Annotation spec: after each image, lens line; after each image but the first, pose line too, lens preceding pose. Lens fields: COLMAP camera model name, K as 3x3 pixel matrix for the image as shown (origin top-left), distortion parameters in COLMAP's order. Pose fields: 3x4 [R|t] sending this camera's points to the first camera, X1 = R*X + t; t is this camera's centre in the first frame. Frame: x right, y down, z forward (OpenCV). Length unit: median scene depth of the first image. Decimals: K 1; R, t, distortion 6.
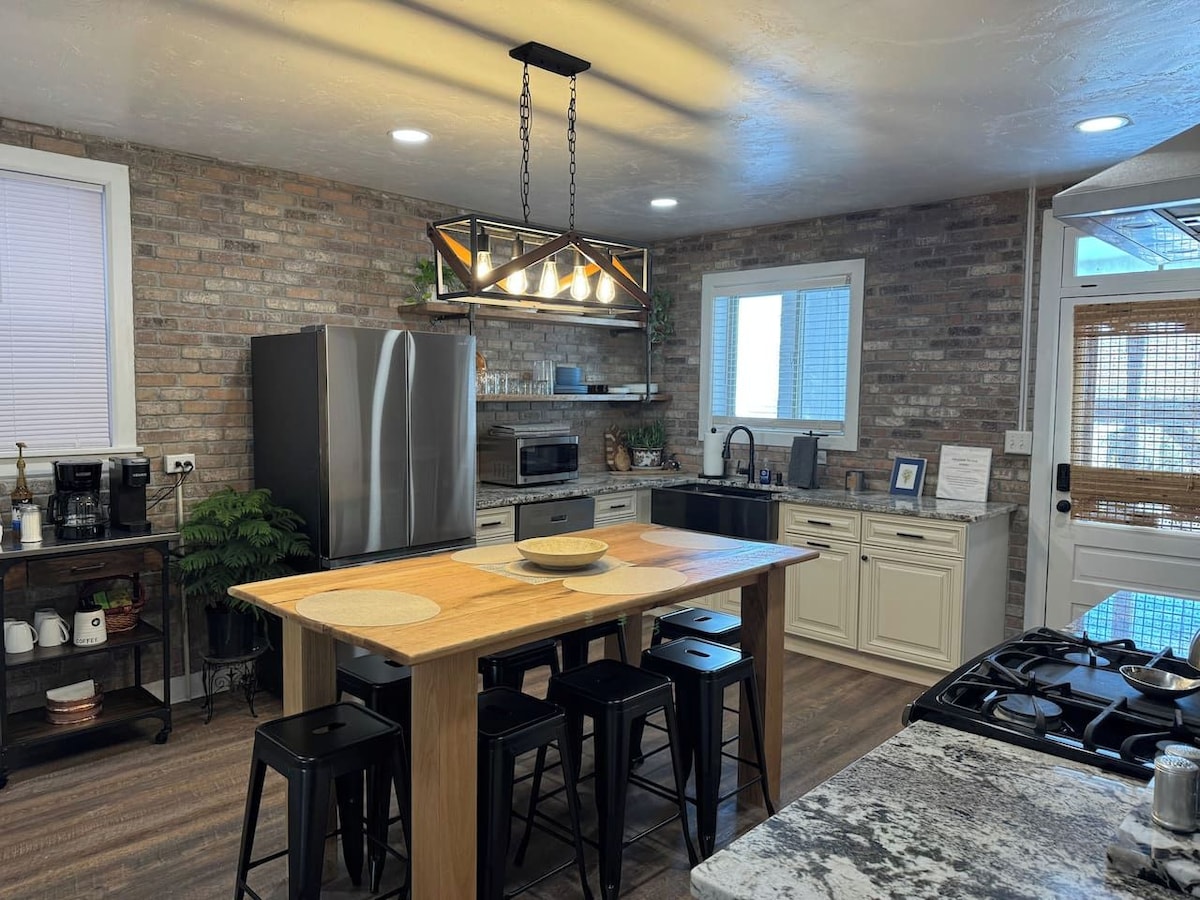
lens RADIAL K [[858.8, 0, 600.0], [0, 858.8, 450.0], [0, 0, 1]] dist [0.003619, -0.005576]
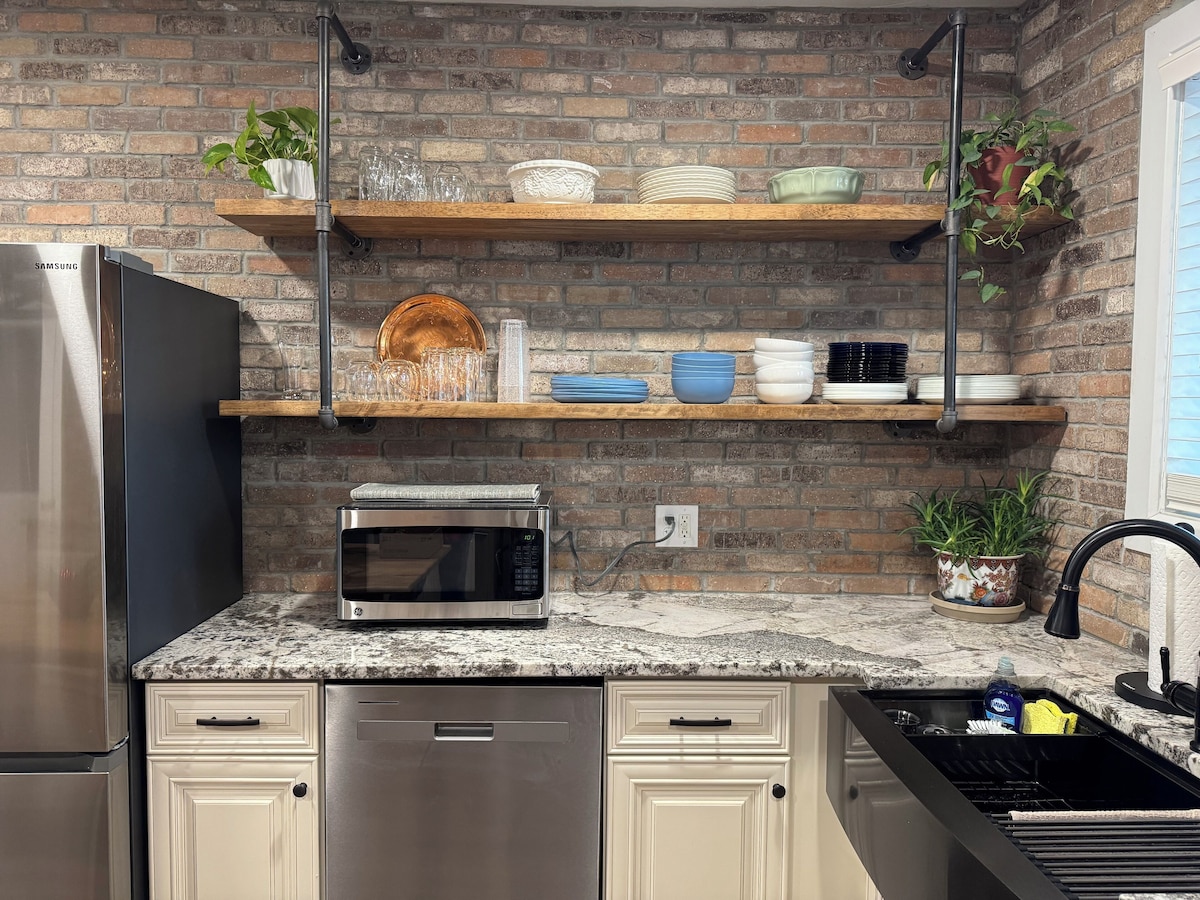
lens RADIAL K [[858.8, 0, 600.0], [0, 858.8, 450.0], [0, 0, 1]] dist [0.003619, -0.005576]
pose [[0.696710, 0.031861, -0.716645, 0.278888], [-0.054416, 0.998482, -0.008512, -0.045688], [0.715286, 0.044927, 0.697386, 0.844476]]
